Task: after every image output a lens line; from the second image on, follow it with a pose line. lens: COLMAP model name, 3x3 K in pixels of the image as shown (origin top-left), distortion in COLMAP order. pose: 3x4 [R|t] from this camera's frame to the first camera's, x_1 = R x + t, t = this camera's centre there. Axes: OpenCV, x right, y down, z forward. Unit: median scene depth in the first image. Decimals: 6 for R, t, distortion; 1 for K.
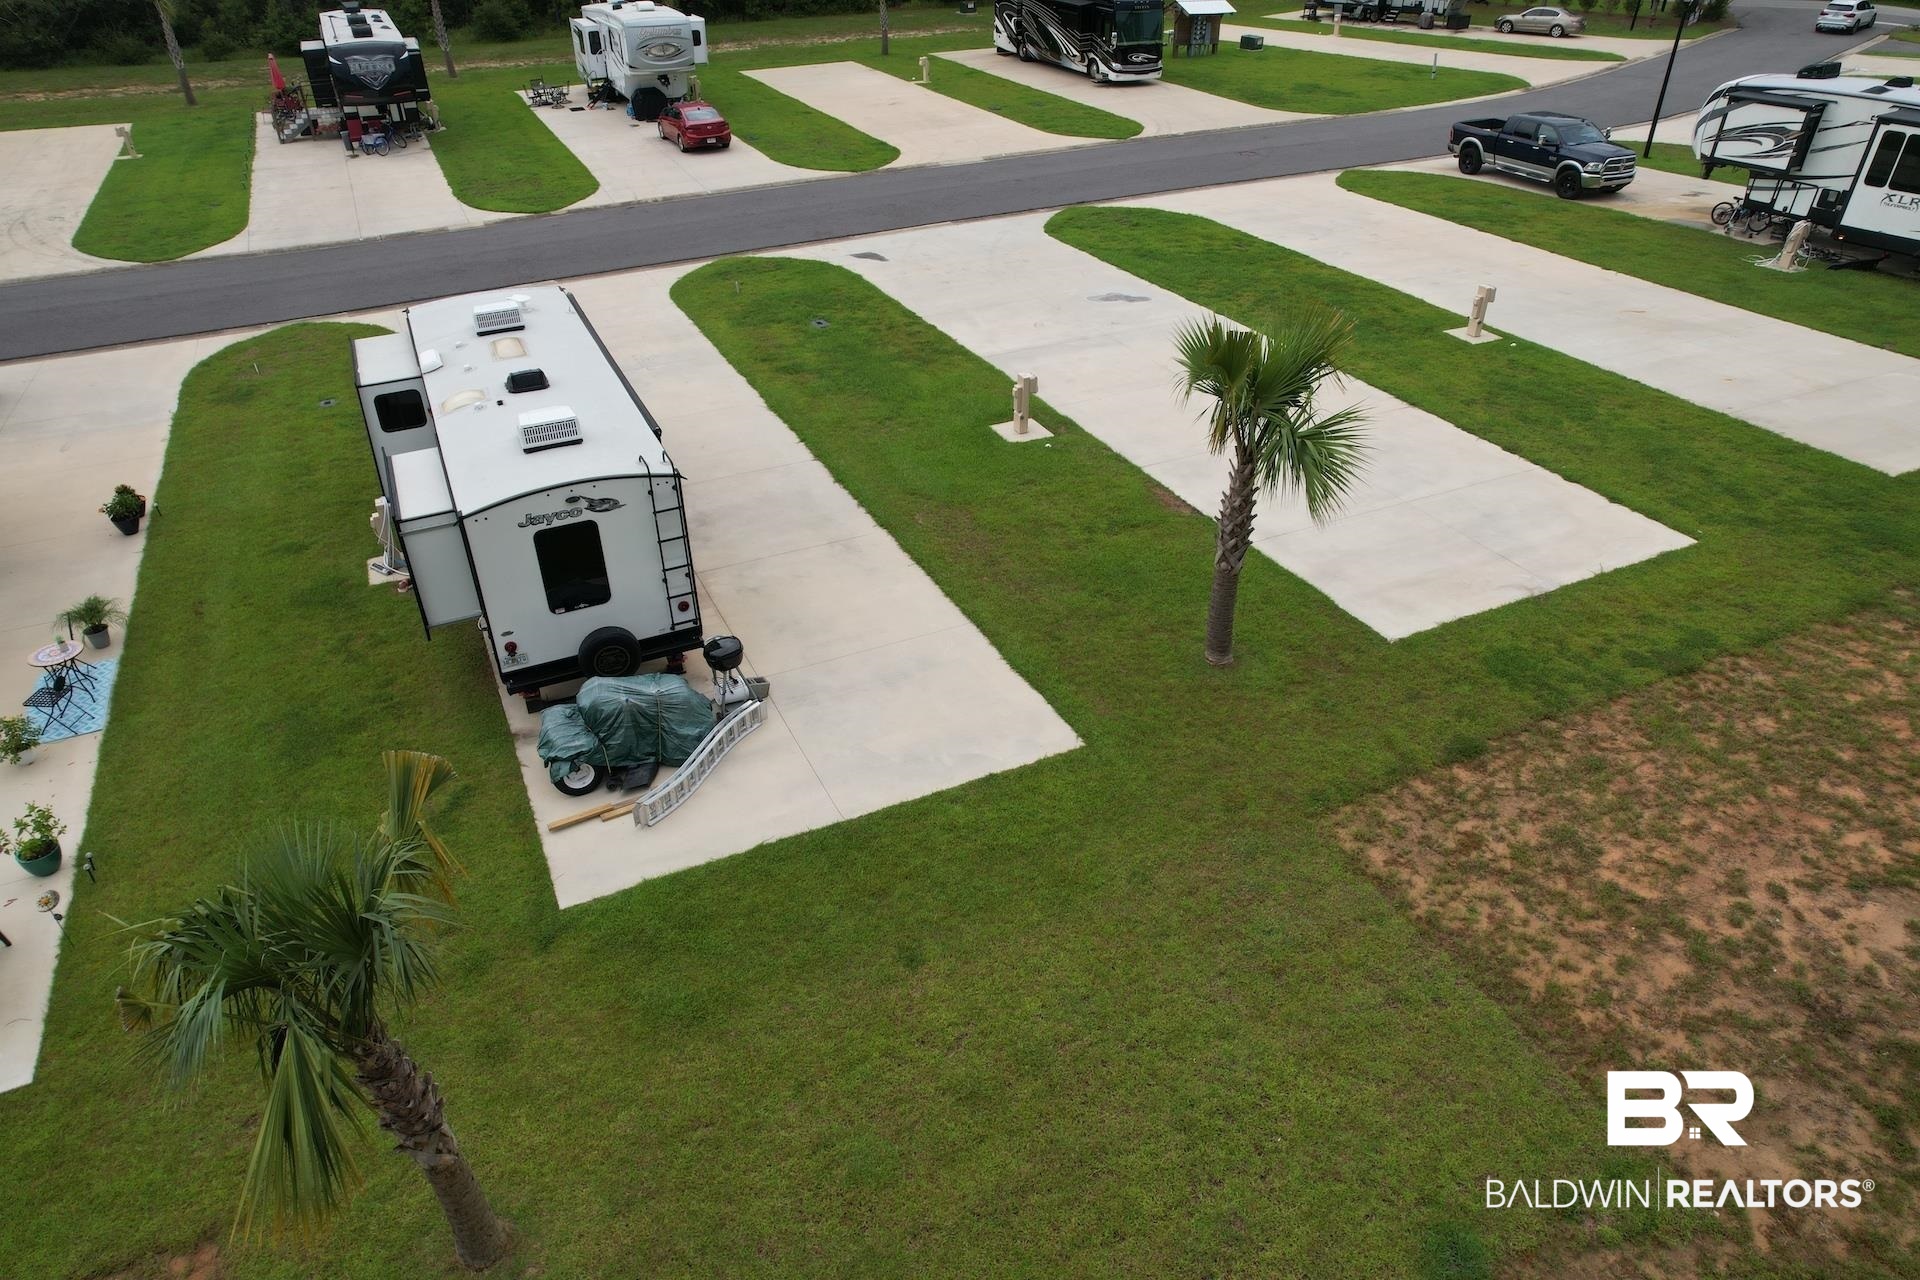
lens RADIAL K [[1199.5, 0, 959.0], [0, 1199.5, 640.7], [0, 0, 1]] dist [0.037815, 0.003785]
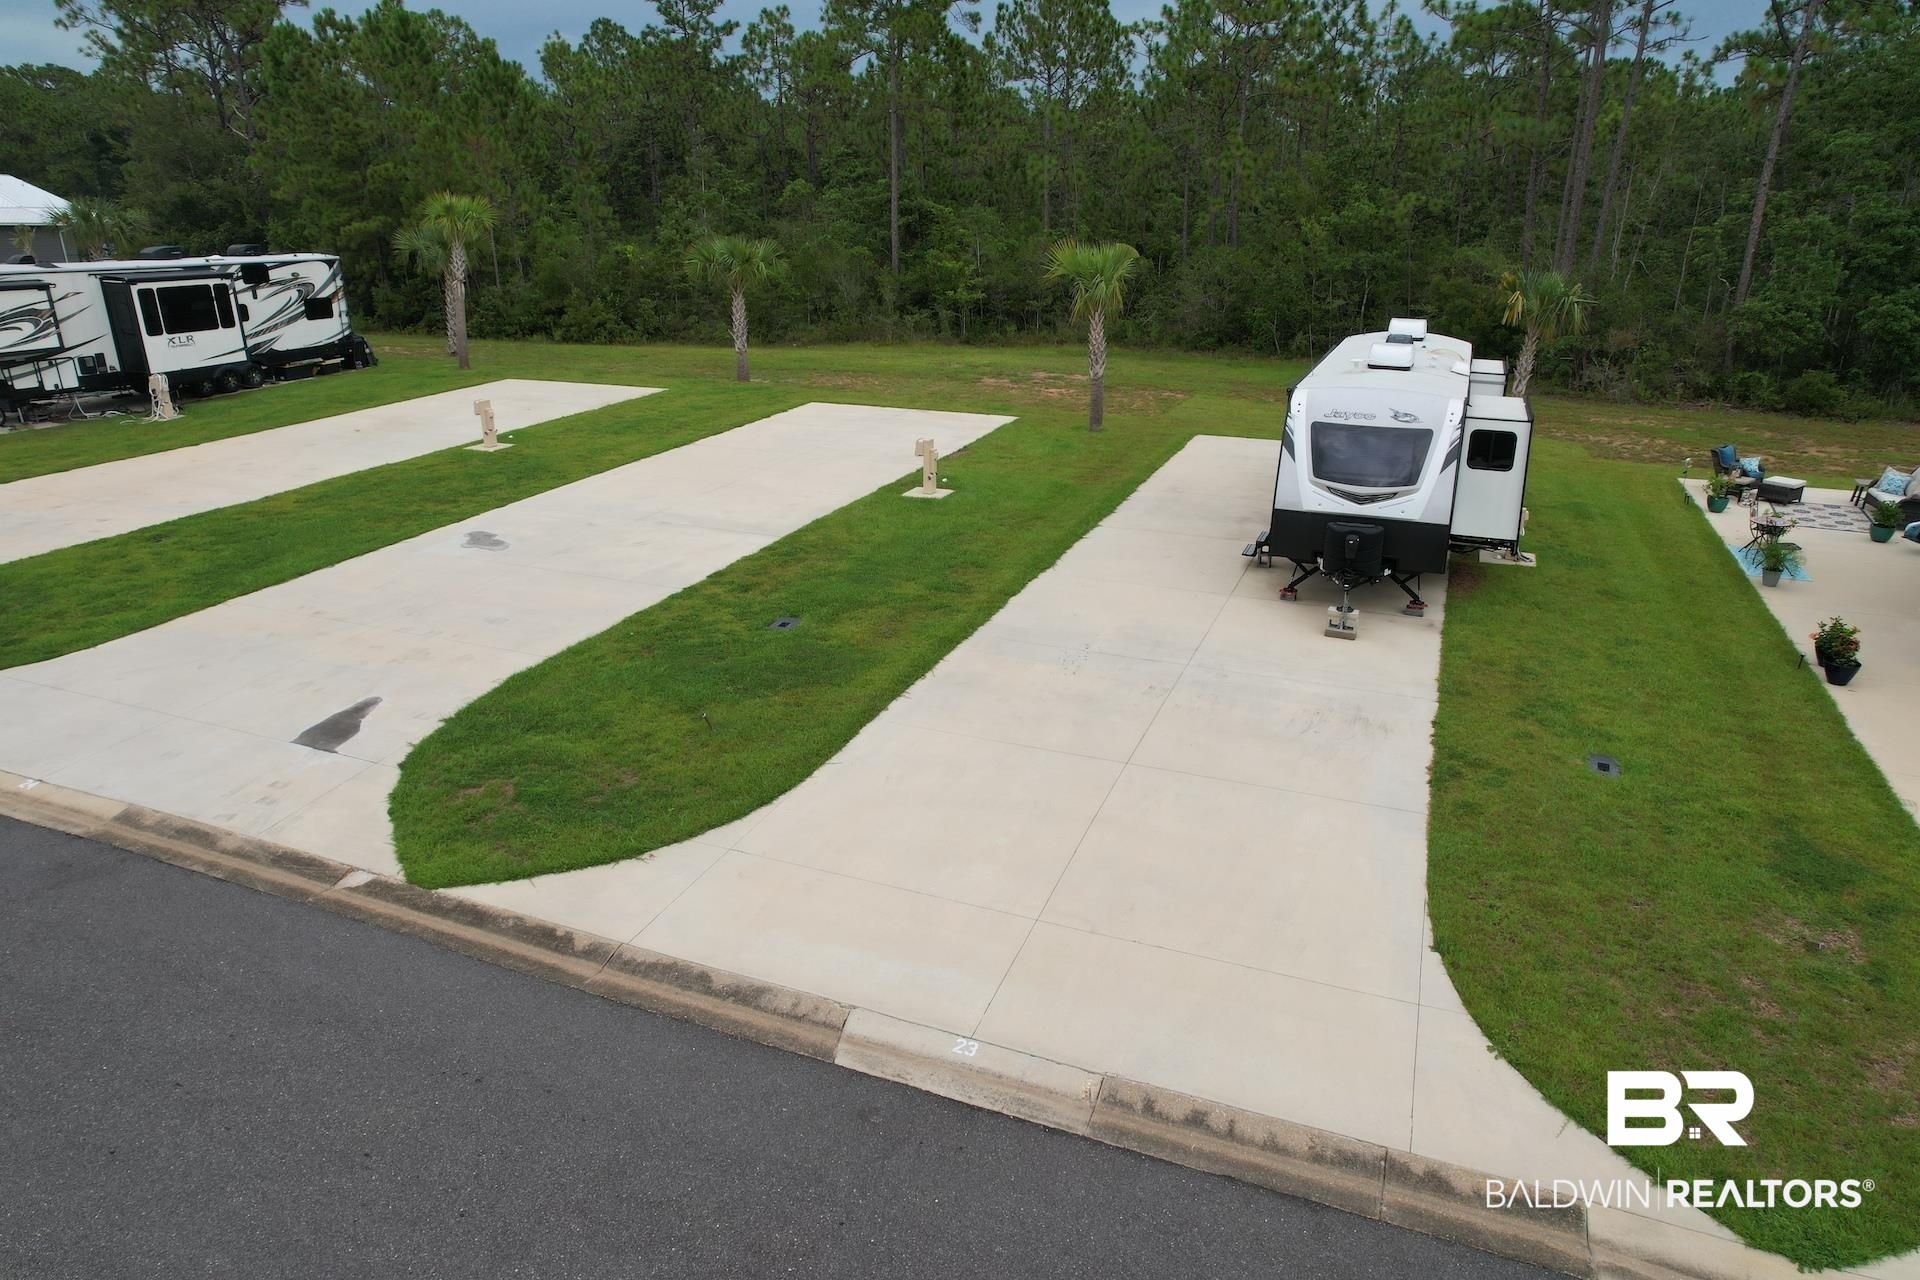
lens RADIAL K [[1199.5, 0, 958.2], [0, 1199.5, 637.9], [0, 0, 1]] dist [0.037815, 0.003785]
pose [[-0.669851, -0.255992, 0.696970, -0.592809], [0.412198, 0.652541, 0.635833, -0.600968], [-0.617569, 0.713203, -0.331586, 1.125597]]
